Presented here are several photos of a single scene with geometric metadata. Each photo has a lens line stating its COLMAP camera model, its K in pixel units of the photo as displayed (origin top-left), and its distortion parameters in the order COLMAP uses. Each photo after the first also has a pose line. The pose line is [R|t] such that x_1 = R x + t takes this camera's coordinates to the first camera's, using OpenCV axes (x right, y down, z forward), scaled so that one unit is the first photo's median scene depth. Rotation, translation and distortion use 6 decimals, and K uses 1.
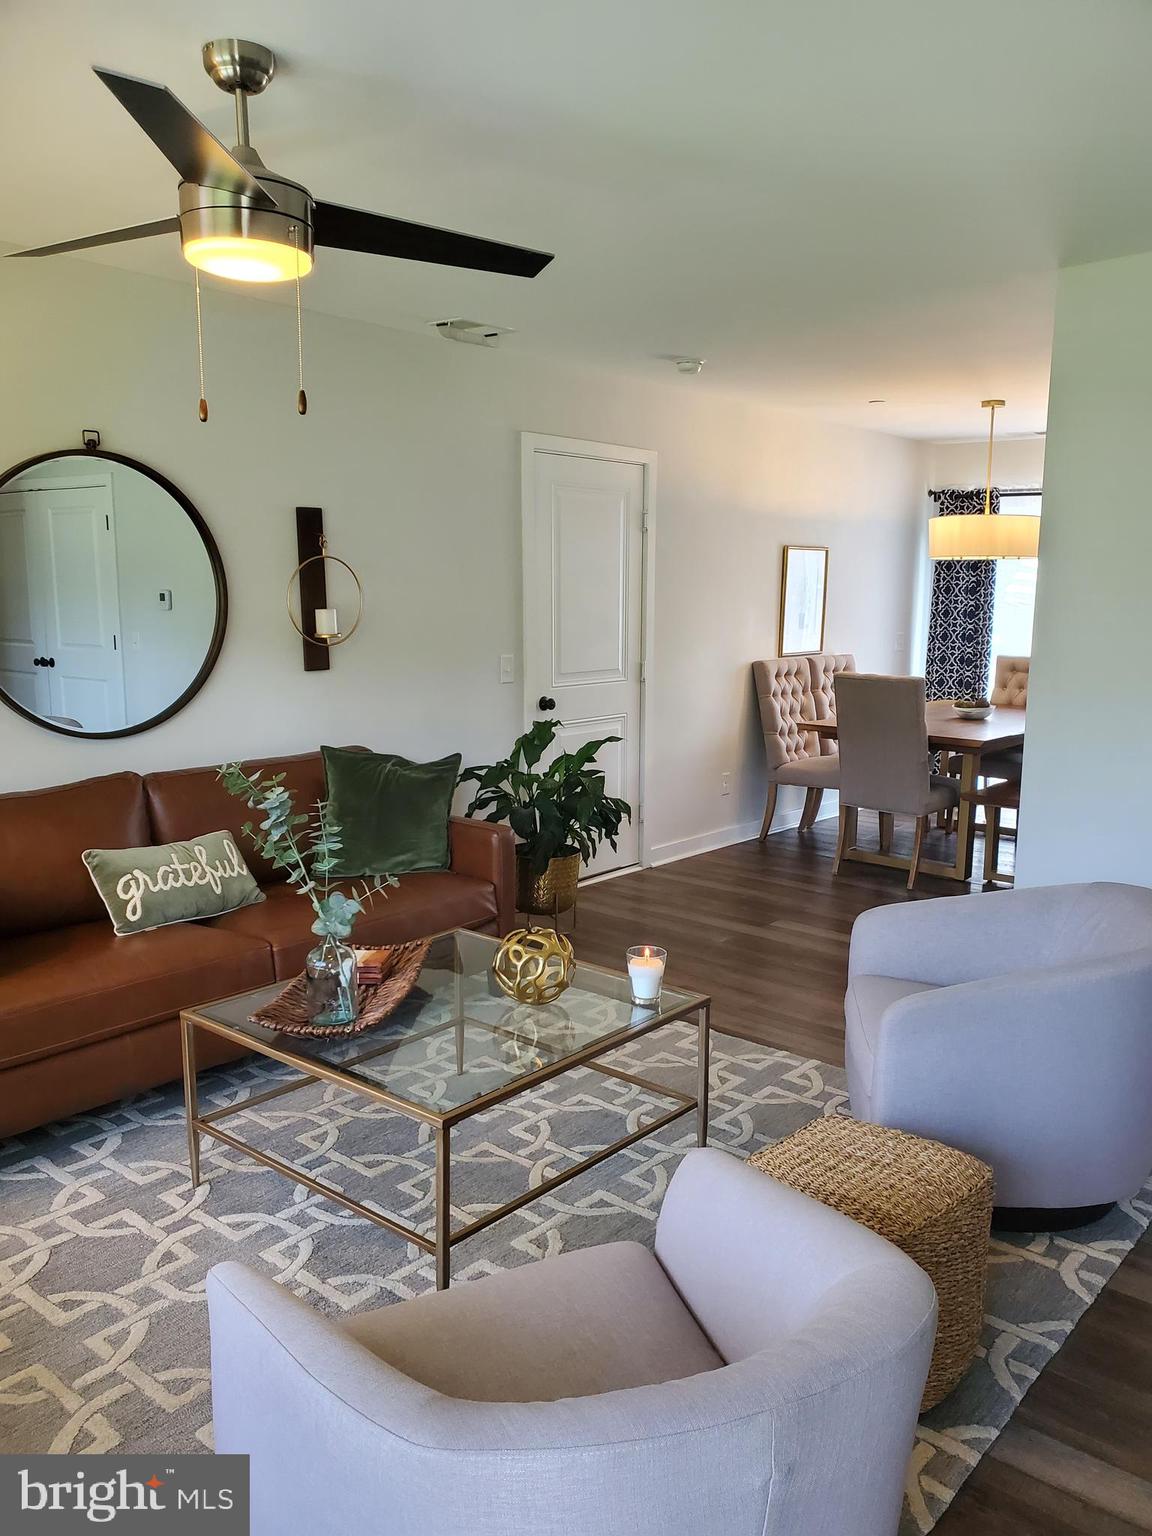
lens RADIAL K [[1188.8, 0, 575.1], [0, 1188.8, 778.9], [0, 0, 1]] dist [0.020395, -0.012379]
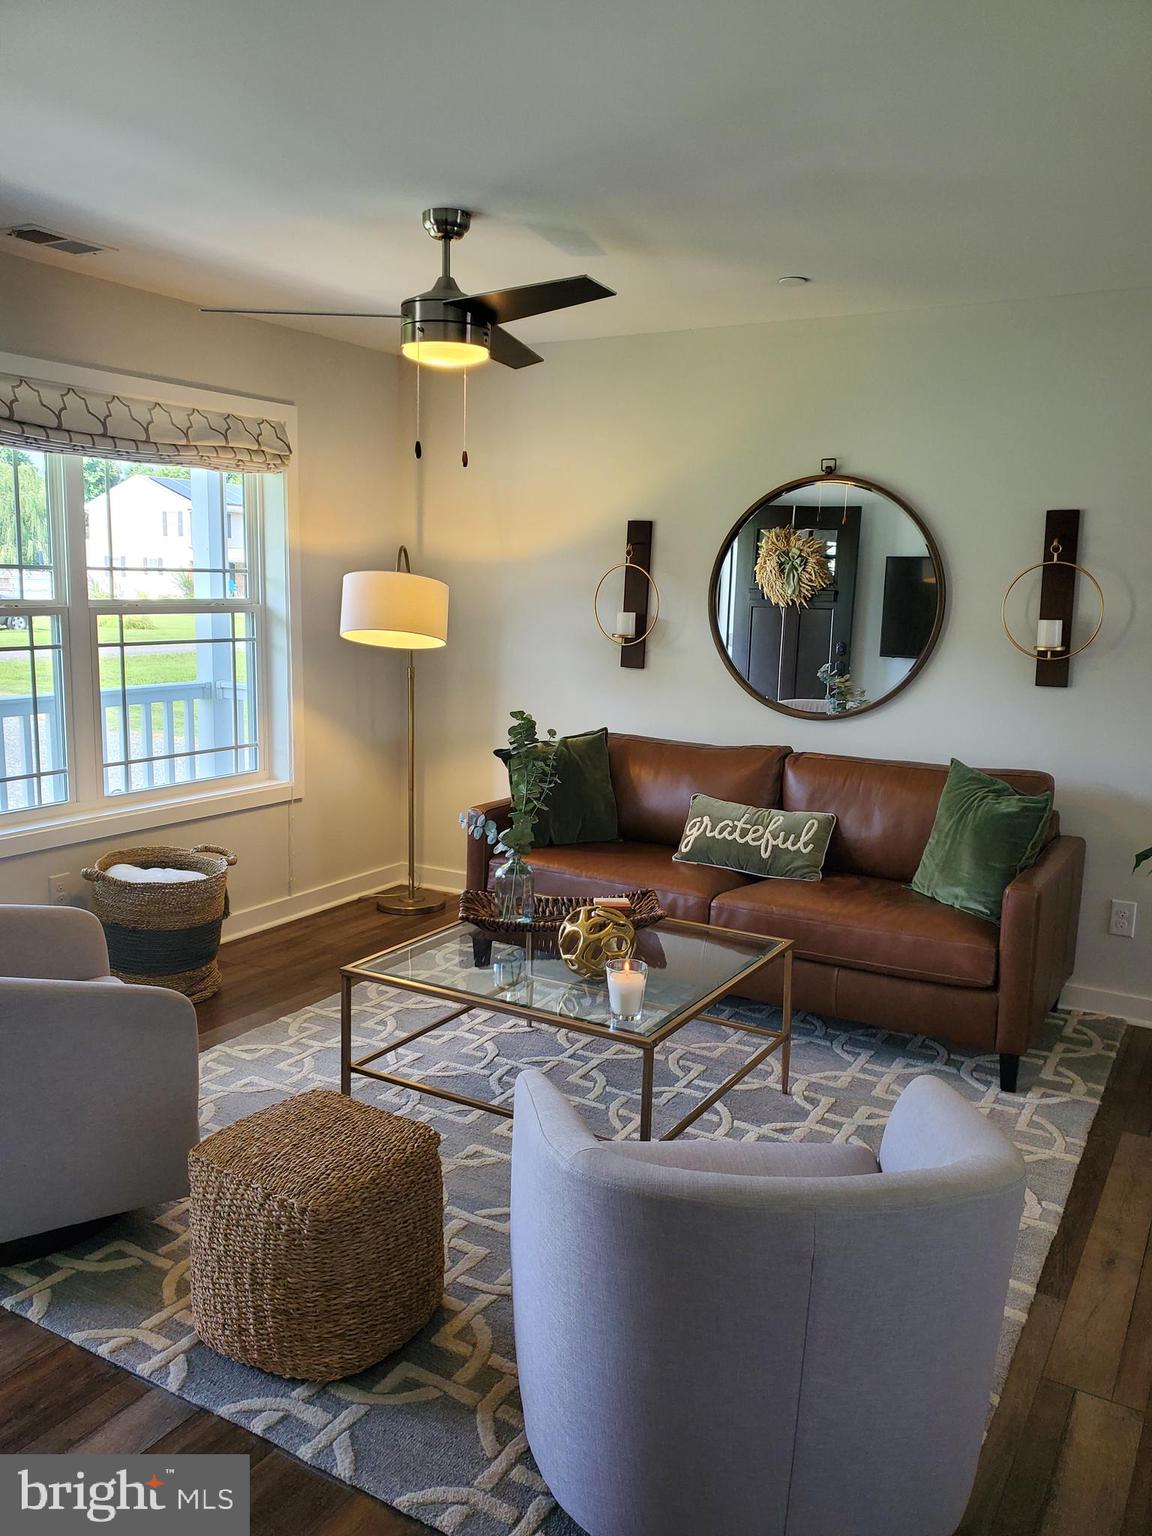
lens RADIAL K [[1188.8, 0, 575.1], [0, 1188.8, 778.9], [0, 0, 1]] dist [0.020395, -0.012379]
pose [[0.175432, 0.166687, -0.970278, 0.767990], [-0.180357, 0.974324, 0.134772, -0.099116], [0.967830, 0.151353, 0.200991, 0.583034]]
